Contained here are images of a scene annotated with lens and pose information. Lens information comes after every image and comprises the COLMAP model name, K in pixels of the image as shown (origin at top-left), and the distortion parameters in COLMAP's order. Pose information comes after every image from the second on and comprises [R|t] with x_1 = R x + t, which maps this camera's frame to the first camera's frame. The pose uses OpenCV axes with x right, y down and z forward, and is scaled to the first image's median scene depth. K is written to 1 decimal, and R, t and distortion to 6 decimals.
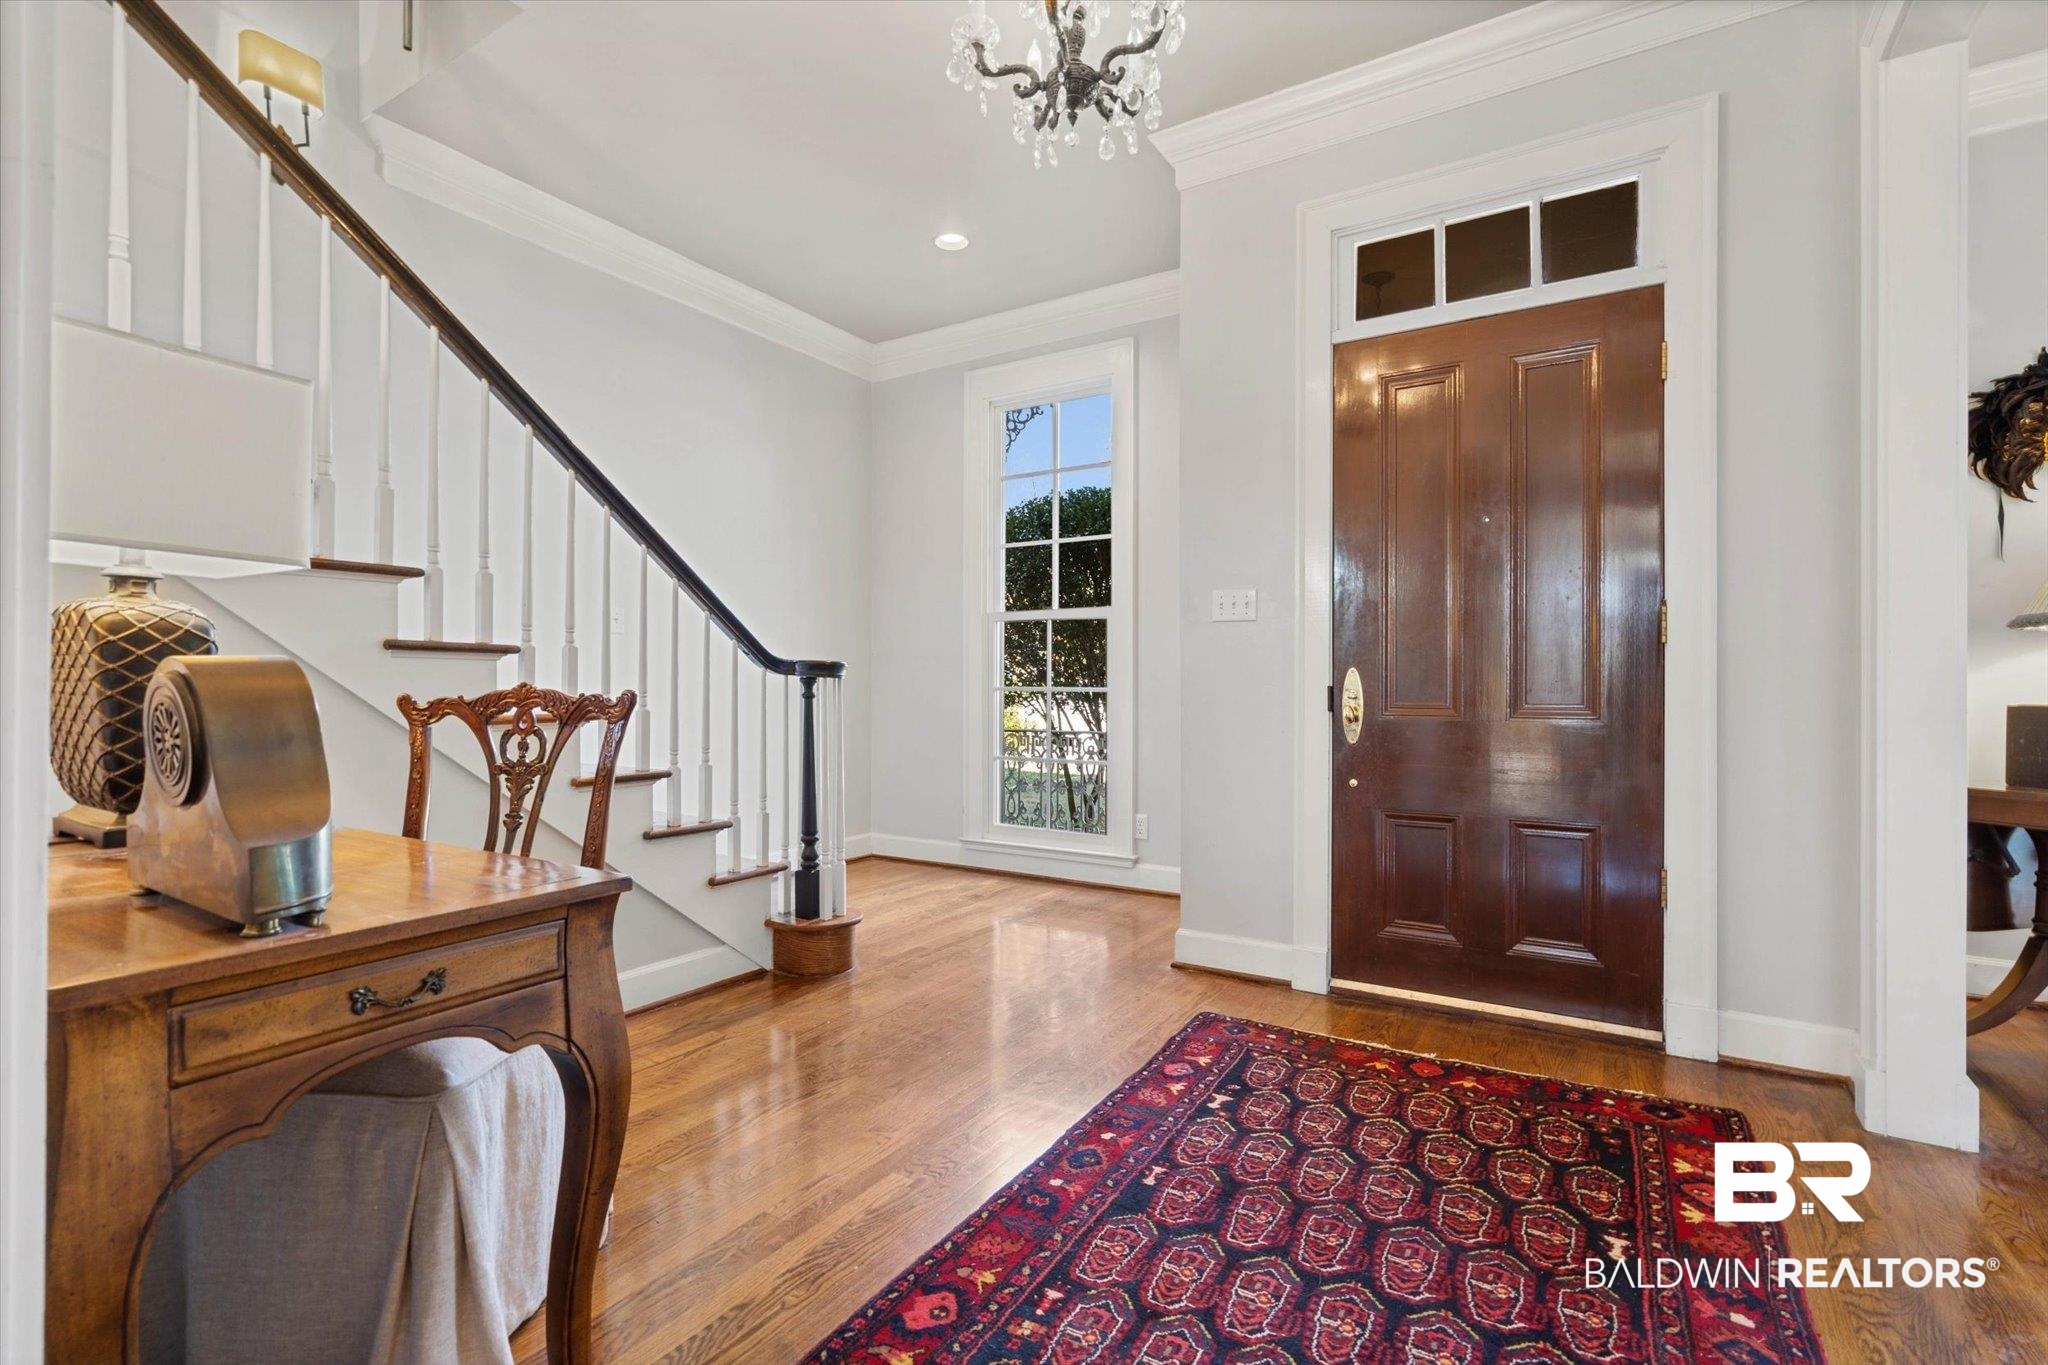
lens RADIAL K [[924.0, 0, 1043.0], [0, 924.0, 678.4], [0, 0, 1]] dist [0.002151, 0.000844]
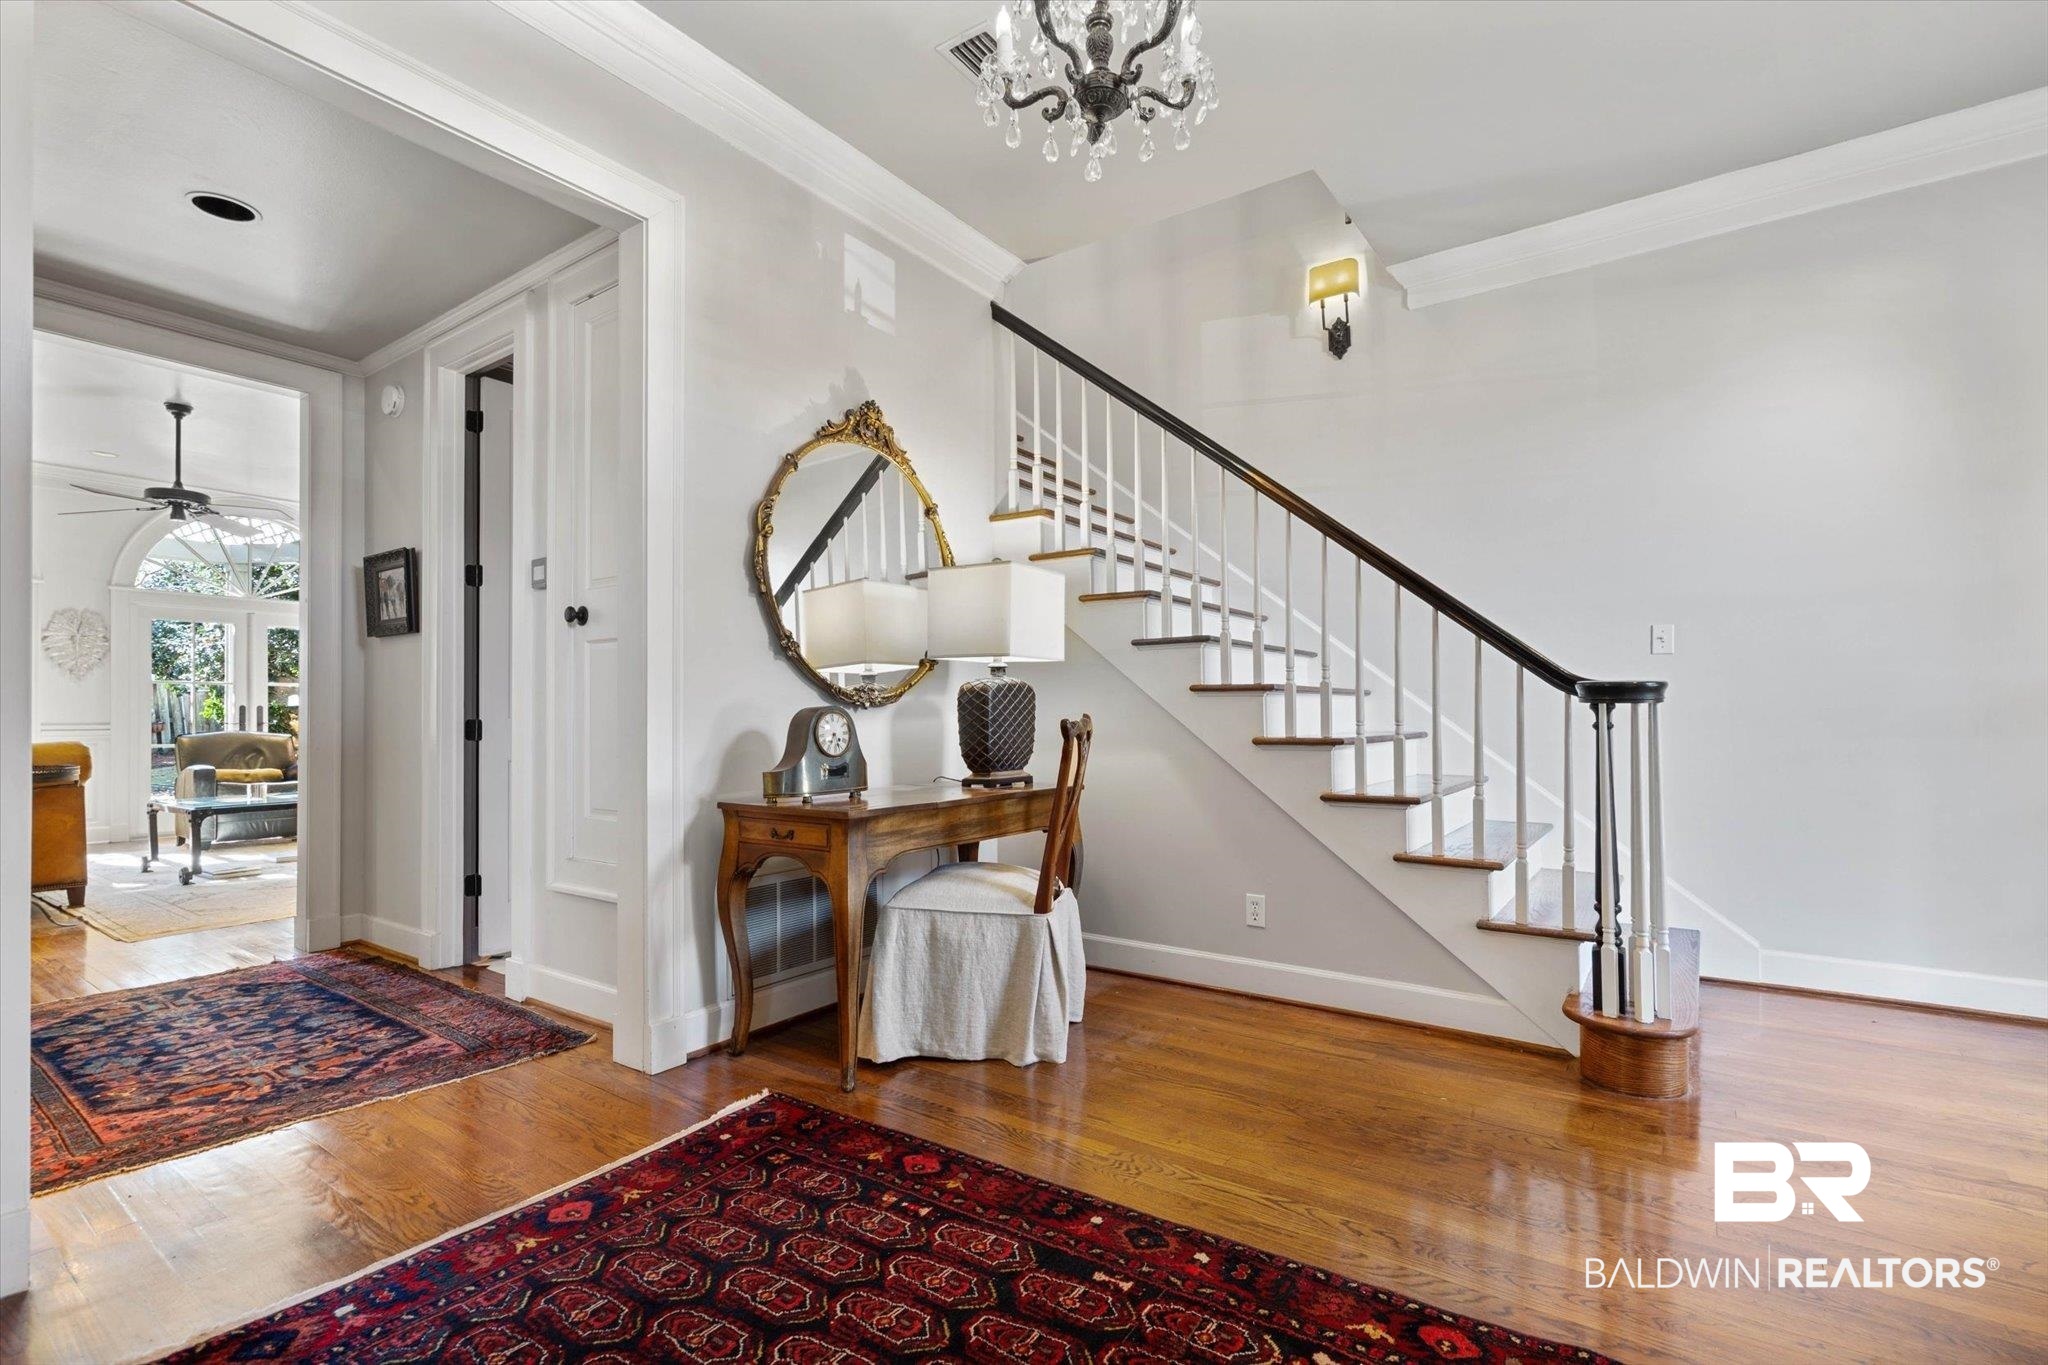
lens RADIAL K [[948.4, 0, 1016.5], [0, 948.4, 708.6], [0, 0, 1]] dist [0.001299, 0.000630]
pose [[-0.079642, -0.013456, -0.996733, 0.851574], [0.014167, 0.999793, -0.014630, 0.014787], [0.996723, -0.015286, -0.079435, 0.831376]]
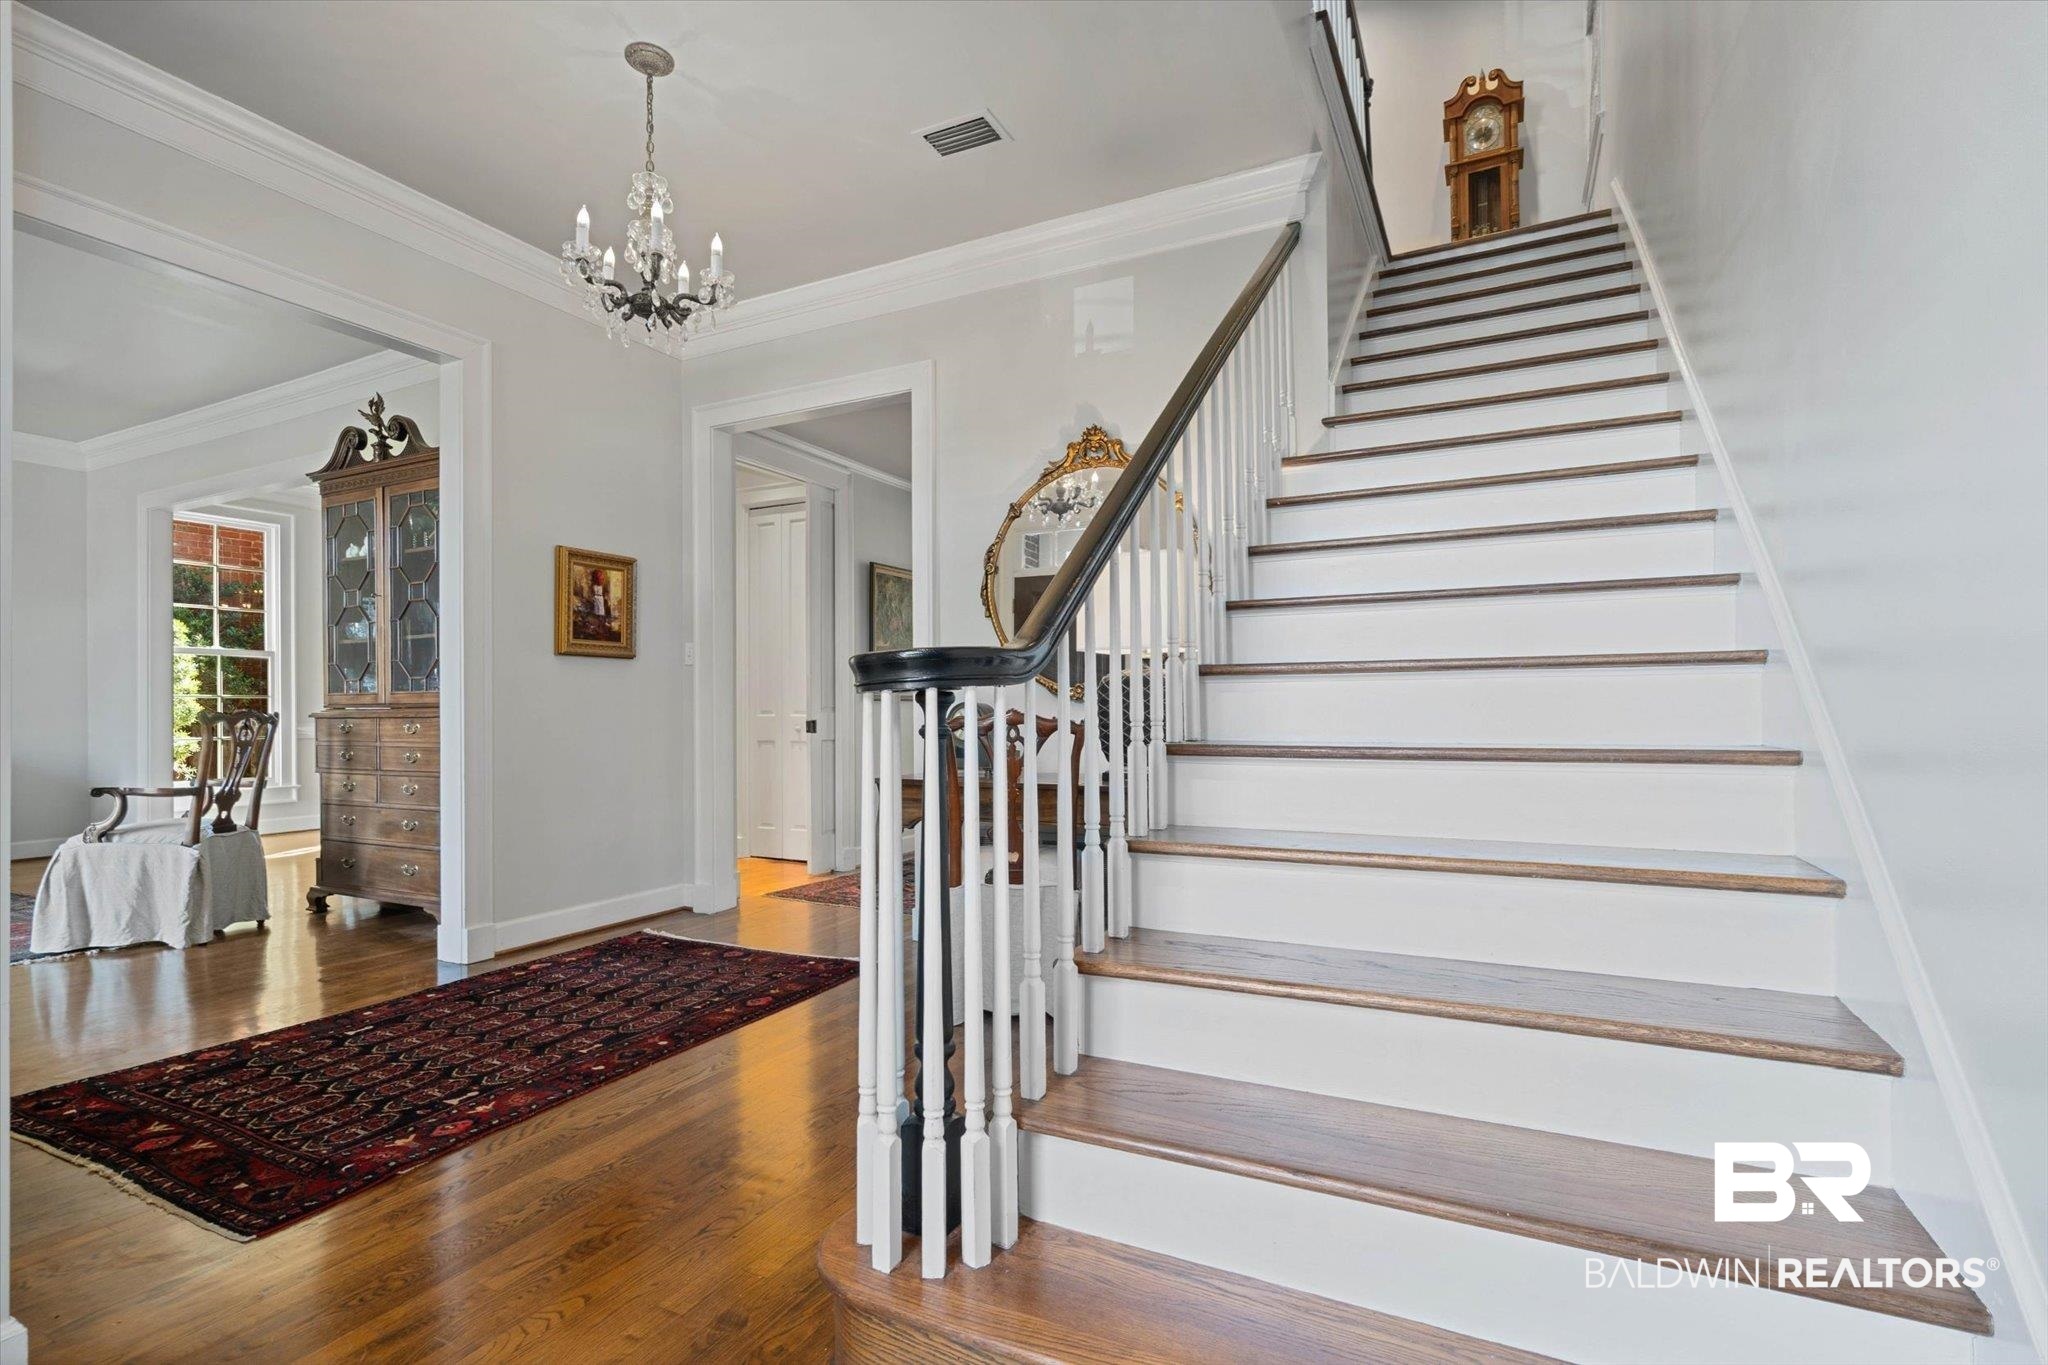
lens RADIAL K [[939.0, 0, 1029.5], [0, 939.0, 713.9], [0, 0, 1]] dist [0.001378, -0.000004]
pose [[-0.997058, 0.003365, -0.076574, -0.384112], [0.004004, 0.999958, -0.008192, 0.021707], [0.076544, -0.008474, -0.997030, 2.128599]]
